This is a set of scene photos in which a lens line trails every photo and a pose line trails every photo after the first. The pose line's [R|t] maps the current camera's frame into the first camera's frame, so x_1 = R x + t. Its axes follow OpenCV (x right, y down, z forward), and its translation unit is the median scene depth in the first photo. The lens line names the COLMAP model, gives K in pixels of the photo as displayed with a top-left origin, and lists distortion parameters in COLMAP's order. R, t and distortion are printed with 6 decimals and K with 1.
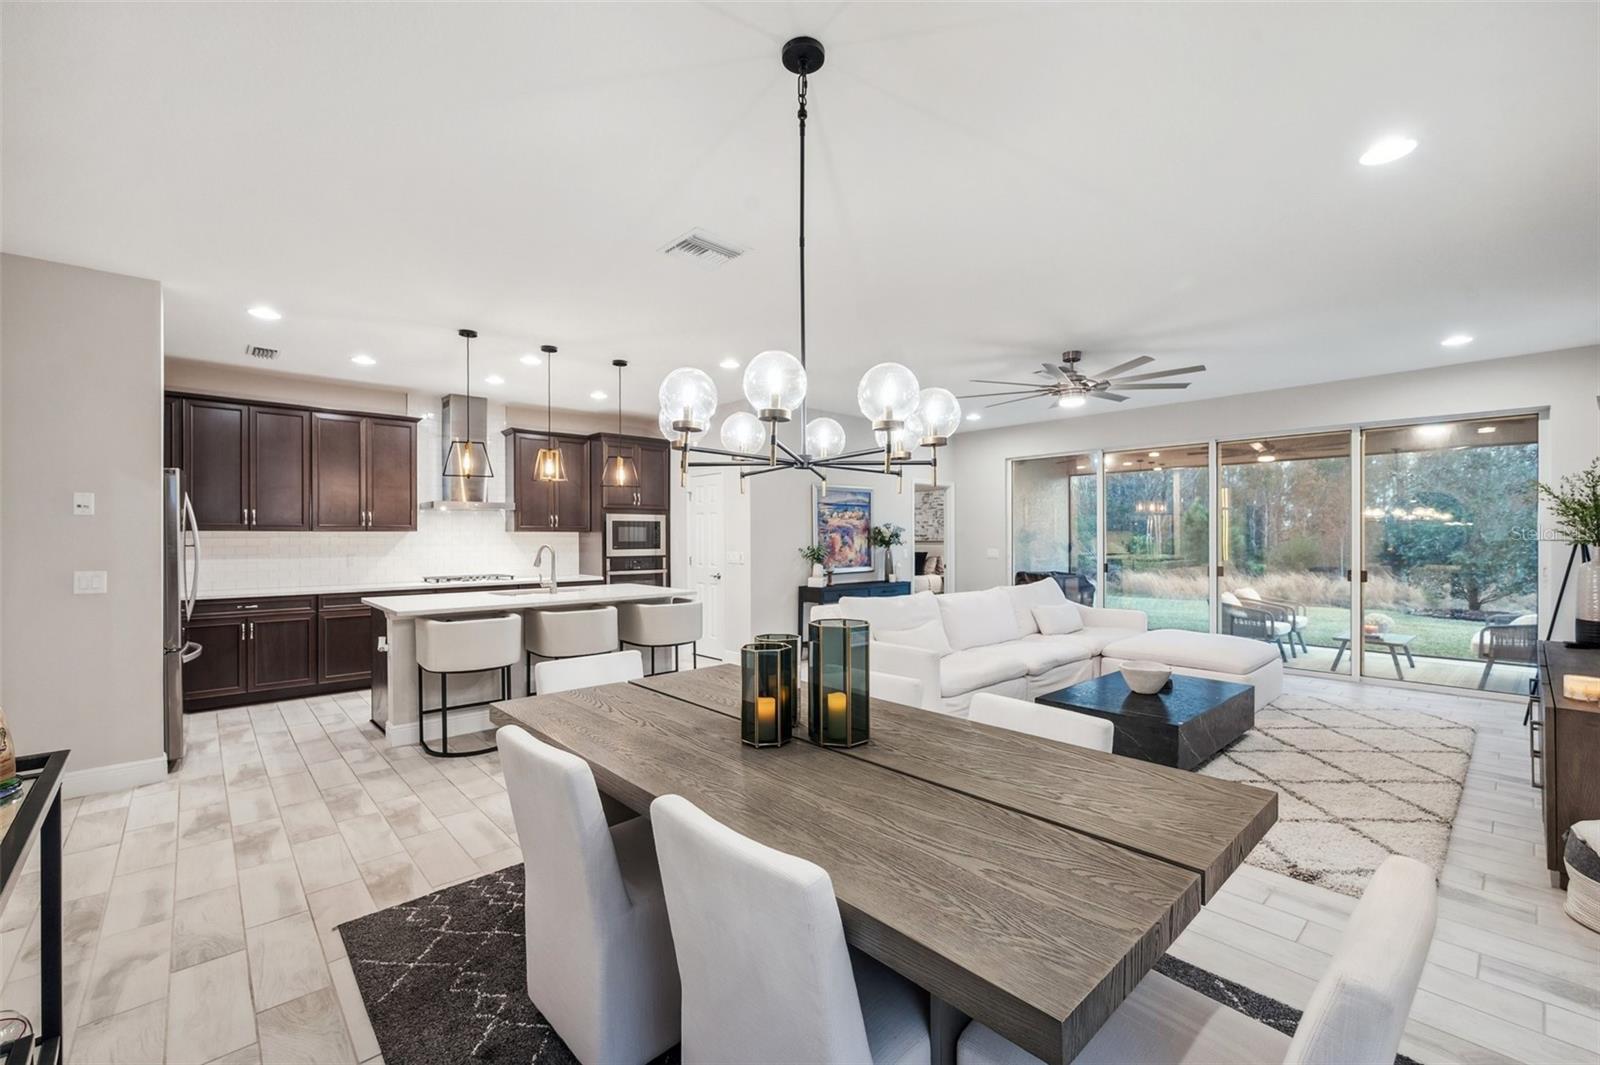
lens RADIAL K [[674.1, 0, 804.5], [0, 674.1, 535.4], [0, 0, 1]] dist [0.003341, -0.000489]
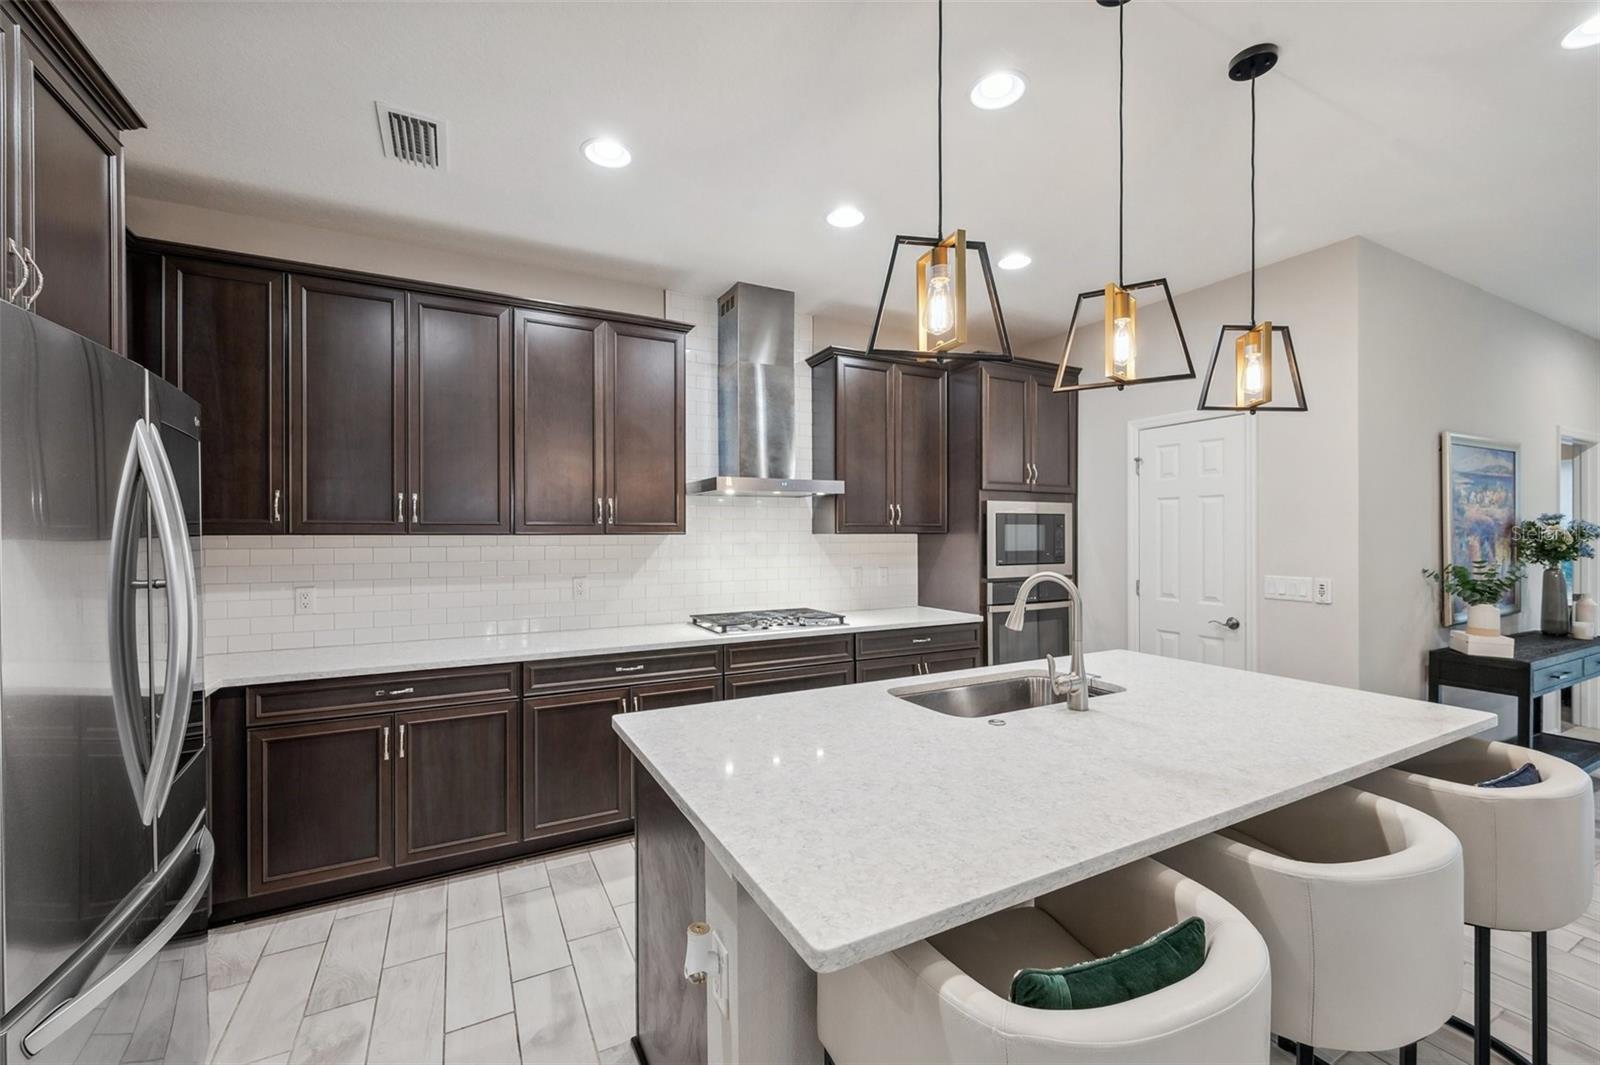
lens RADIAL K [[647.6, 0, 802.4], [0, 647.6, 536.5], [0, 0, 1]] dist [-0.001732, 0.001253]
pose [[0.966809, -0.000159, -0.255499, -0.333484], [0.001356, 0.999989, 0.004511, -0.006090], [0.255495, -0.004708, 0.966799, 0.494500]]
